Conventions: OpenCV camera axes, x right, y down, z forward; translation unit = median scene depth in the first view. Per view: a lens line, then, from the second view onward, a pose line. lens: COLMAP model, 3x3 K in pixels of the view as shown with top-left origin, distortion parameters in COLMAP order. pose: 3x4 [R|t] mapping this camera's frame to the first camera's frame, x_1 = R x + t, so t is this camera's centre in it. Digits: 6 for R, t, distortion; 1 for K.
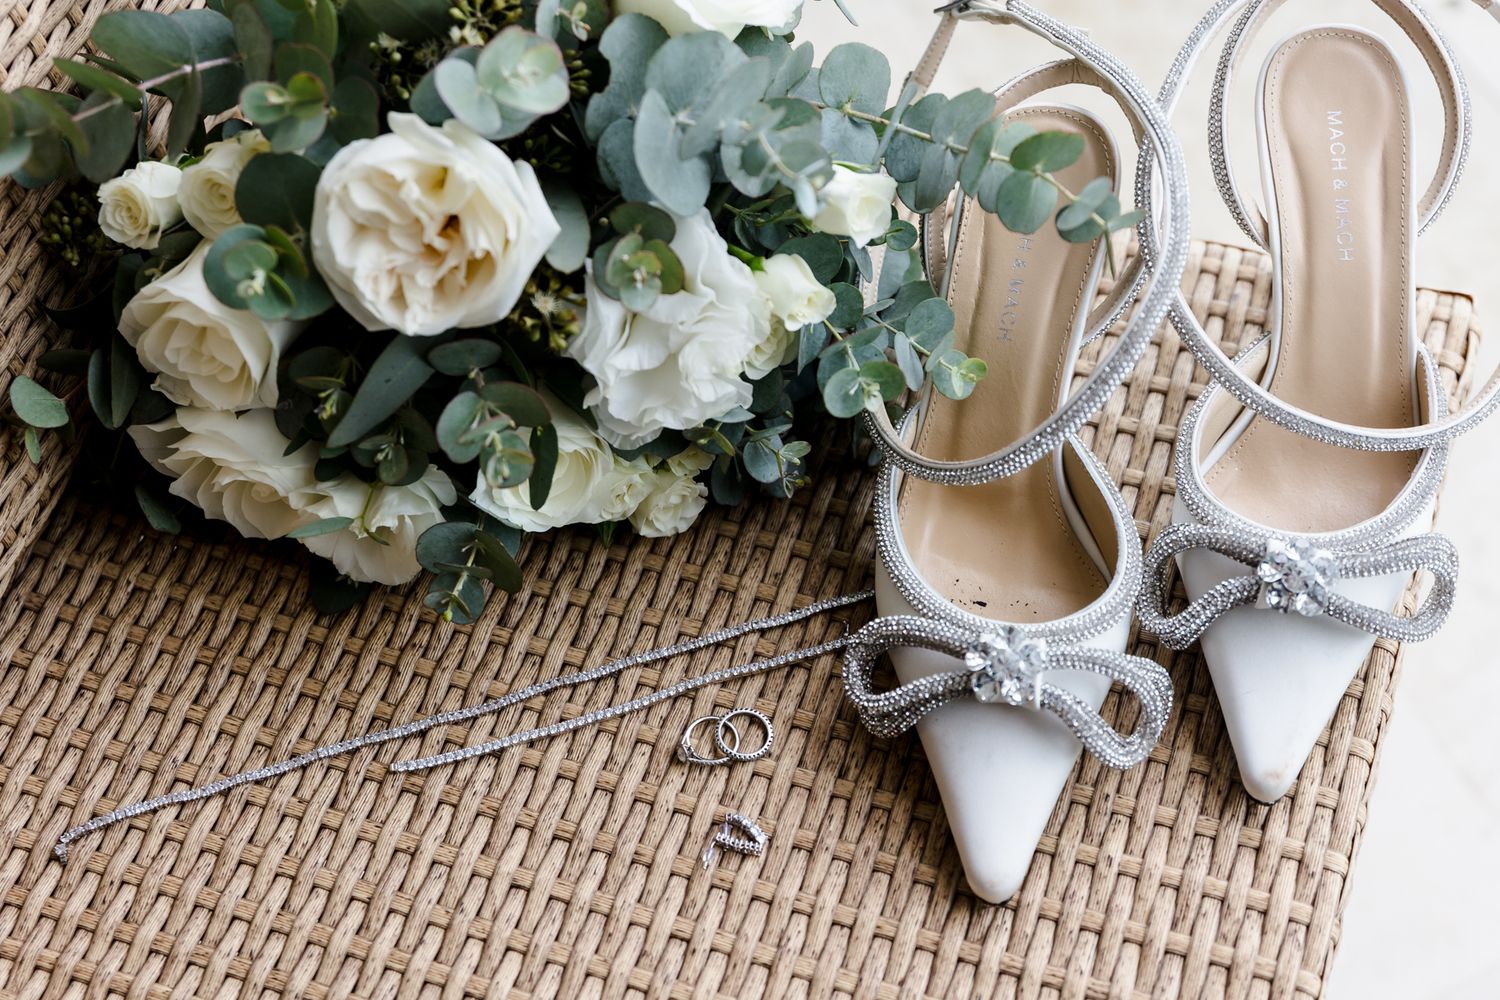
lens RADIAL K [[2411.8, 0, 748.2], [0, 2411.8, 498.5], [0, 0, 1]] dist [-0.001340, 0.000000]
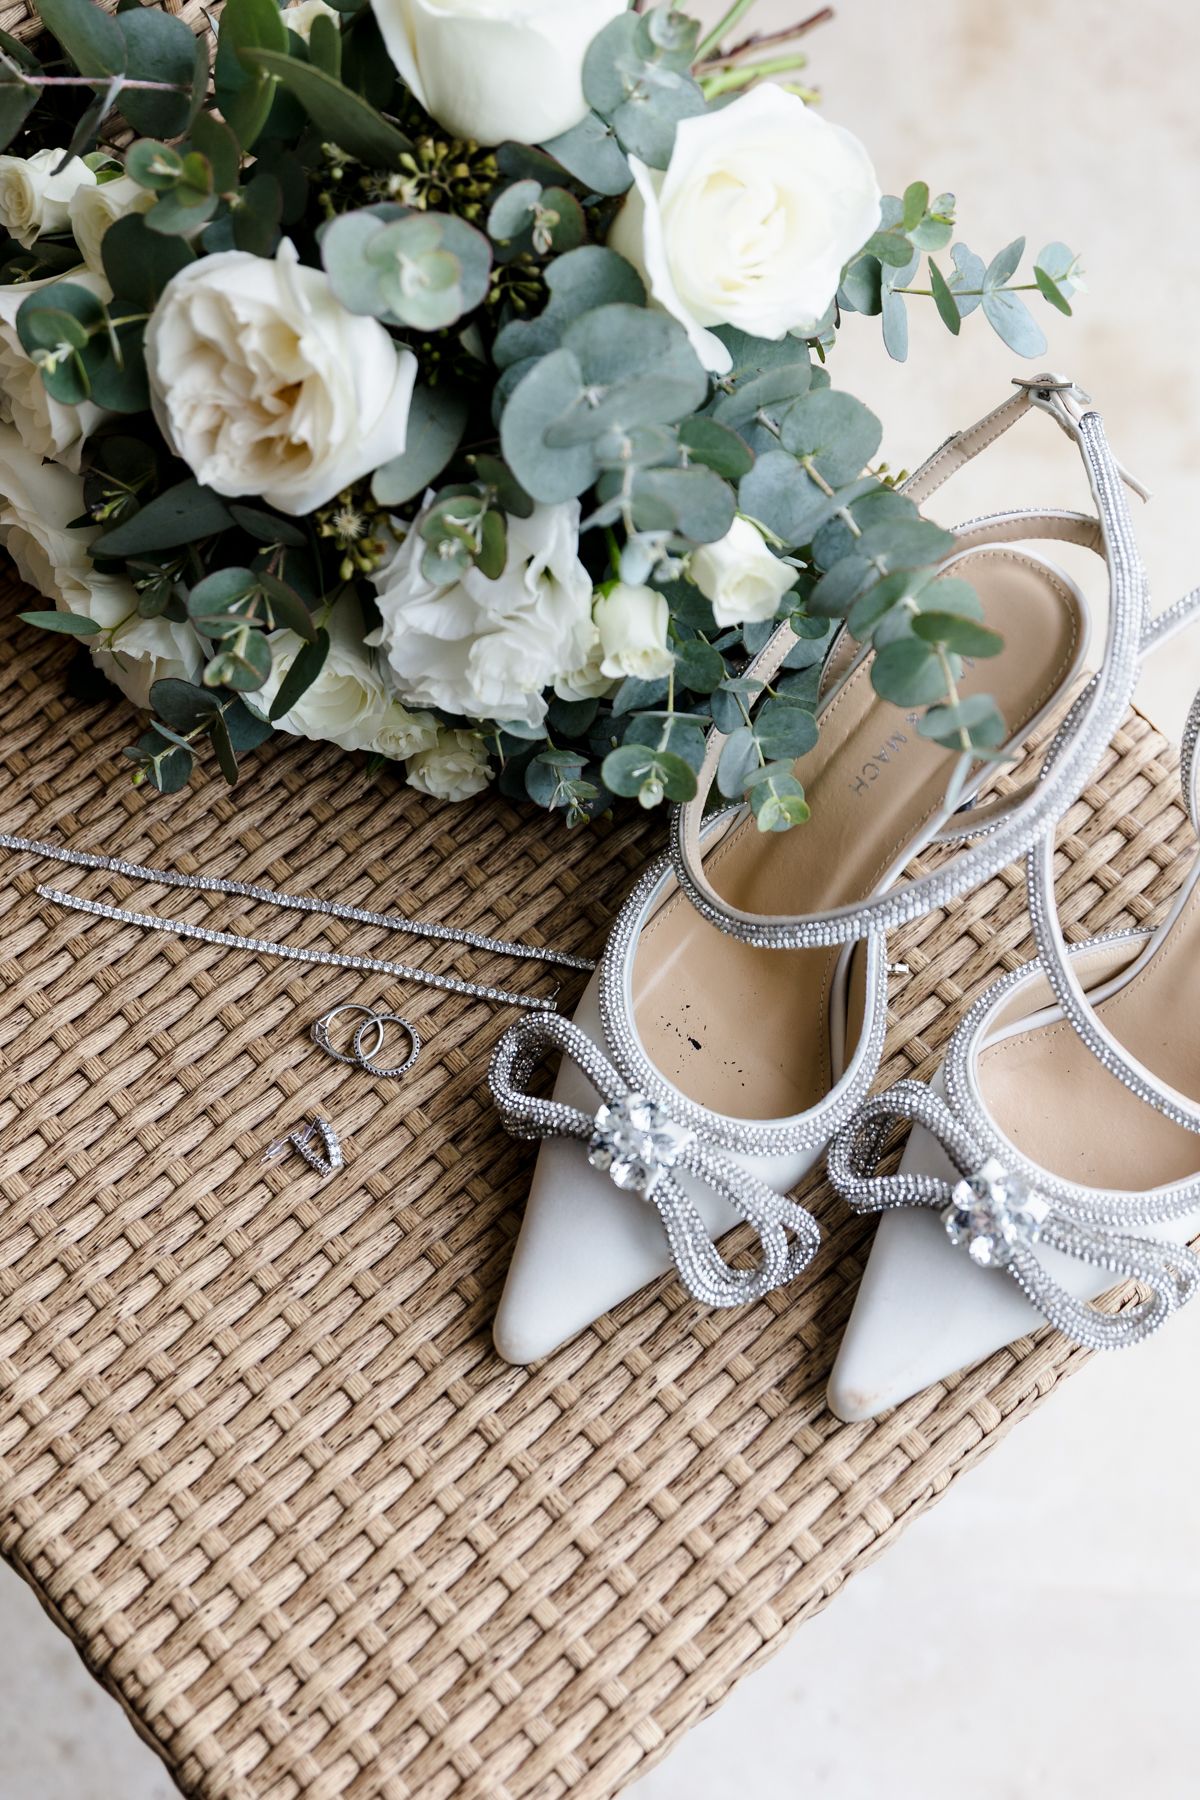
lens RADIAL K [[2551.7, 0, 601.5], [0, 2551.7, 903.9], [0, 0, 1]] dist [0.010838, 0.000000]
pose [[0.868643, 0.477420, -0.132395, 0.172045], [-0.444270, 0.868878, 0.218346, -0.193633], [0.219278, -0.130846, 0.966849, 0.119483]]
